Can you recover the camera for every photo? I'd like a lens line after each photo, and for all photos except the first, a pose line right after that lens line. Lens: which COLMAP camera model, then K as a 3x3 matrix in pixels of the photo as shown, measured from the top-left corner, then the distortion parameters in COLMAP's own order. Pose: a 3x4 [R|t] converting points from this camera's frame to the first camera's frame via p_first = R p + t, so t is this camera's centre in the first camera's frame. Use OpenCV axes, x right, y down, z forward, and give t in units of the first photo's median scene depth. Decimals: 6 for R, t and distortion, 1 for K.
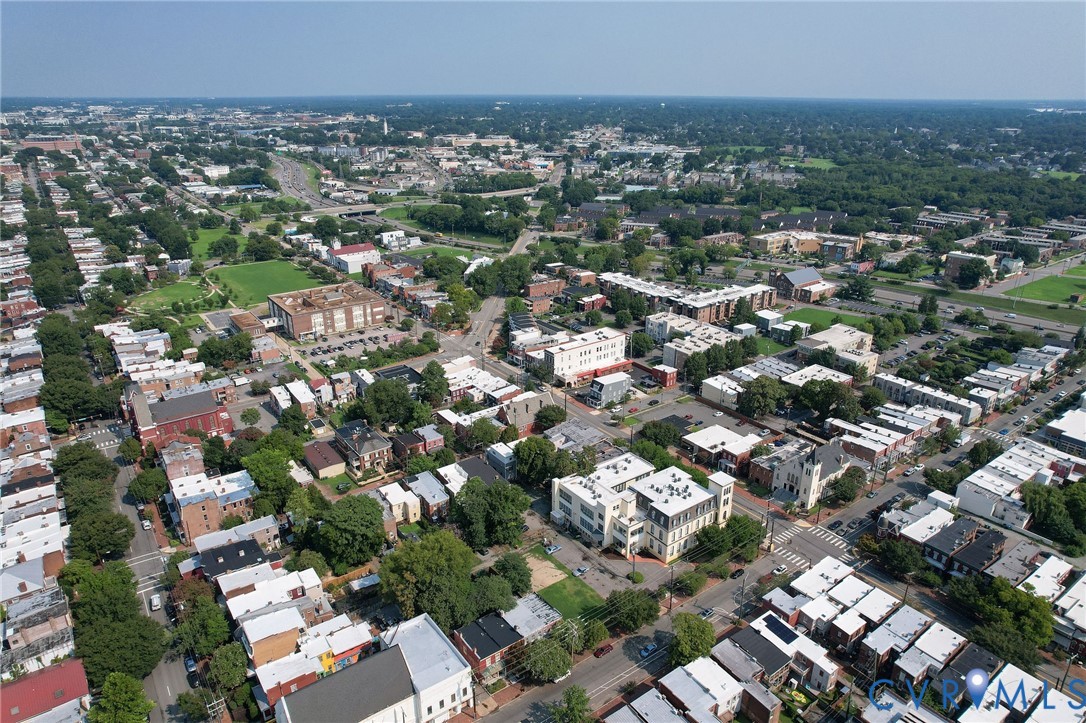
lens RADIAL K [[695.6, 0, 548.1], [0, 695.6, 364.0], [0, 0, 1]] dist [-0.069241, 0.061629]
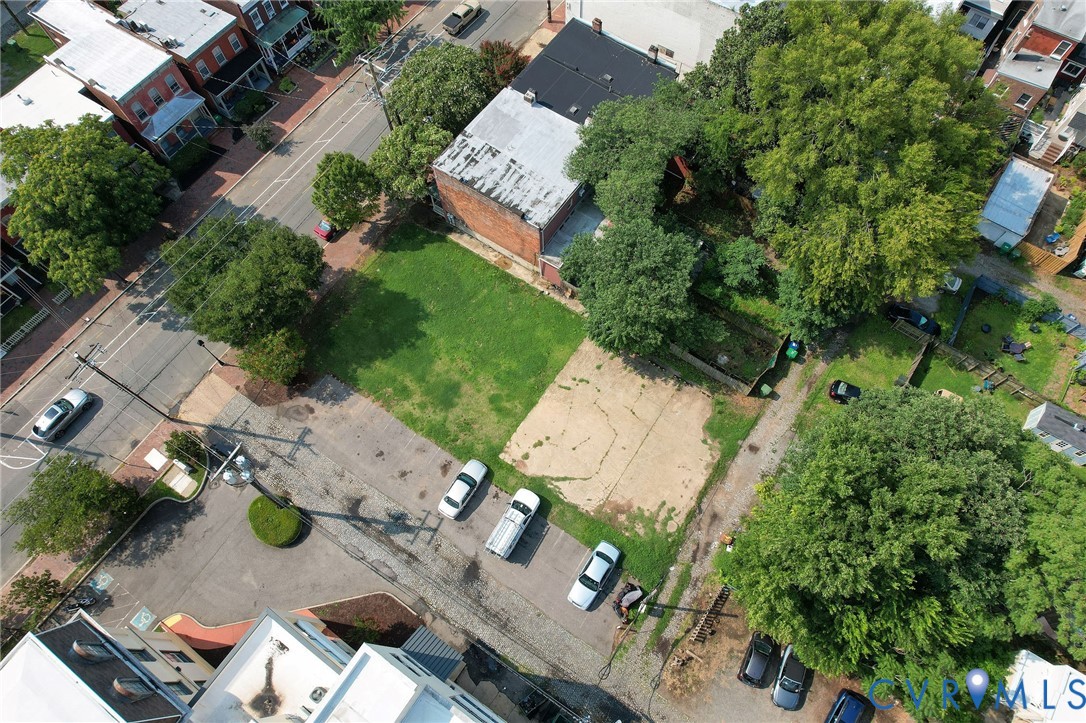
lens RADIAL K [[695.6, 0, 548.1], [0, 695.6, 364.0], [0, 0, 1]] dist [-0.069241, 0.061629]
pose [[-0.942954, 0.305278, -0.132826, 0.029211], [-0.117842, 0.067083, 0.990764, 0.001609], [0.311368, 0.949898, -0.027282, 0.770106]]
